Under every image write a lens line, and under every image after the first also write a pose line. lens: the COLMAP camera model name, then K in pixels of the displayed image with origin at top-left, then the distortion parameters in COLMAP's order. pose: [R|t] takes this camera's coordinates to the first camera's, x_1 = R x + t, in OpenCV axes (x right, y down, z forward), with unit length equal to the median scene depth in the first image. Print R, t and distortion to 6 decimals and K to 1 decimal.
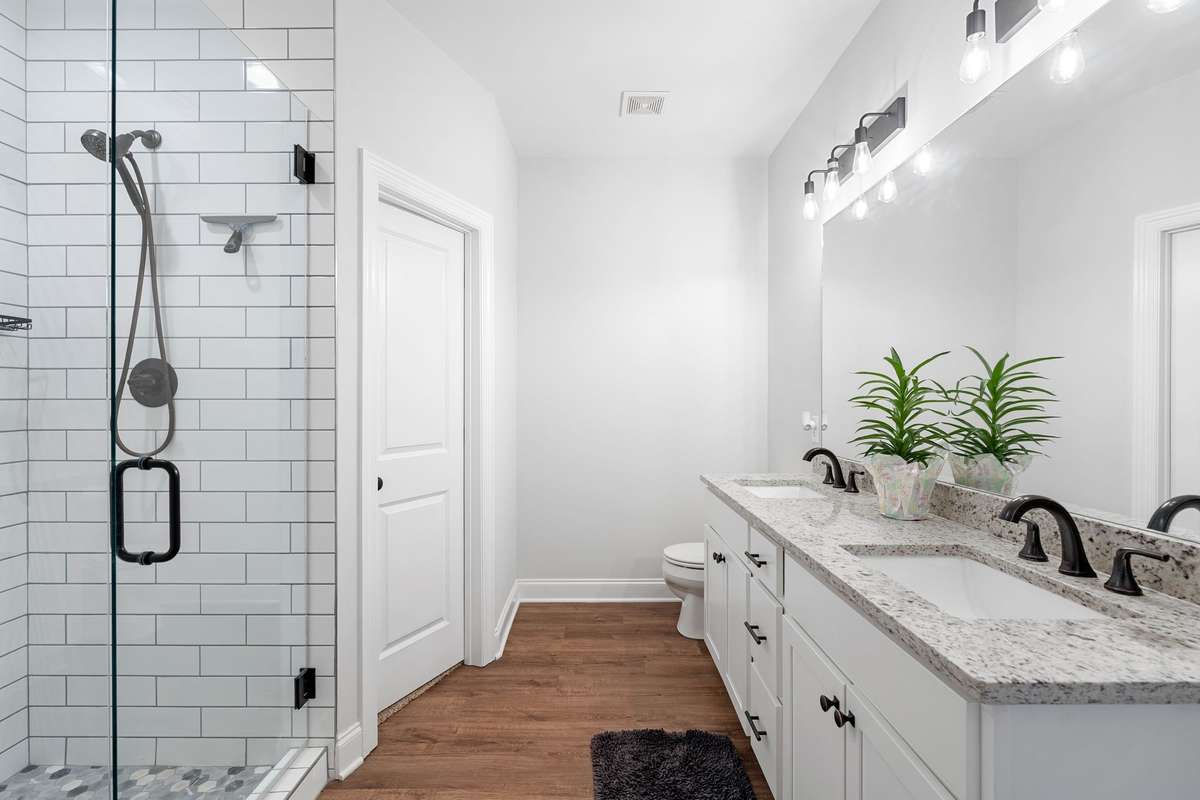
lens RADIAL K [[541.1, 0, 600.0], [0, 541.1, 400.0], [0, 0, 1]] dist [-0.001614, -0.000649]
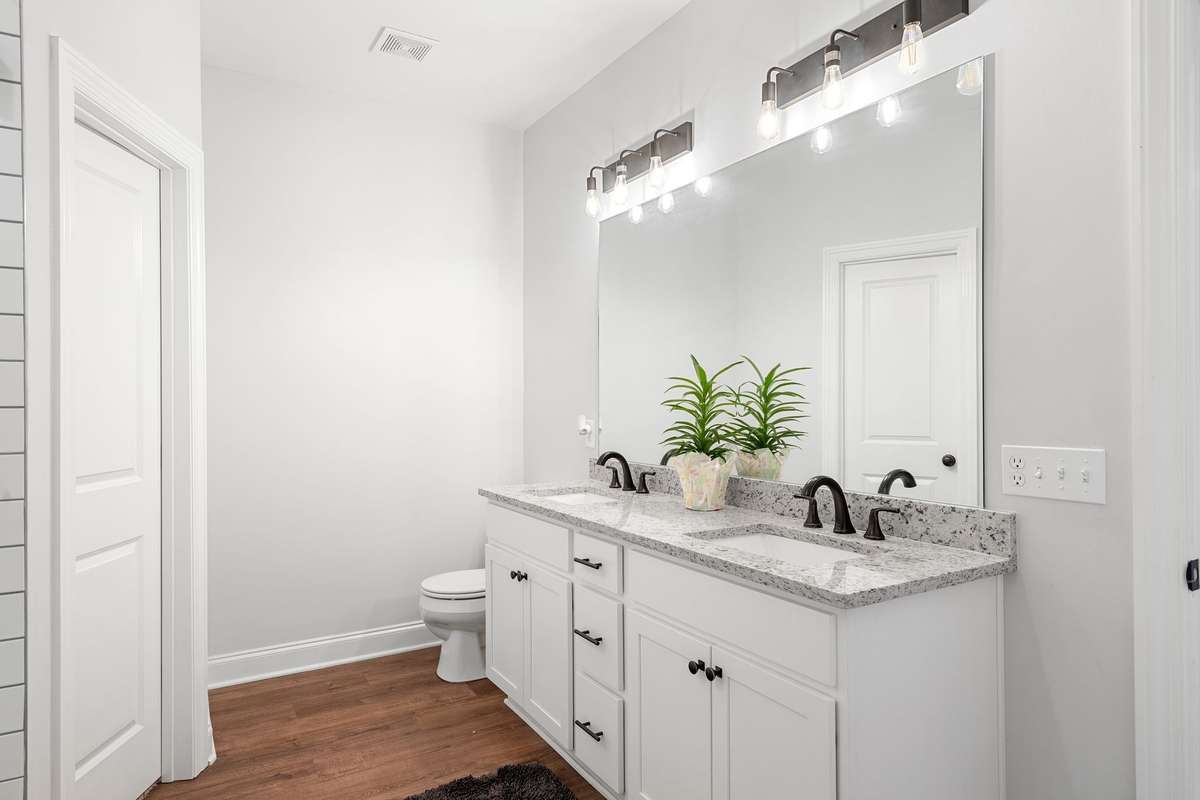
lens RADIAL K [[712.4, 0, 600.0], [0, 712.4, 400.0], [0, 0, 1]] dist [0.004130, 0.001795]
pose [[0.855812, -0.003618, 0.517274, -0.367561], [0.005179, 0.999985, -0.001574, -0.005031], [-0.517261, 0.004026, 0.855818, -0.136125]]
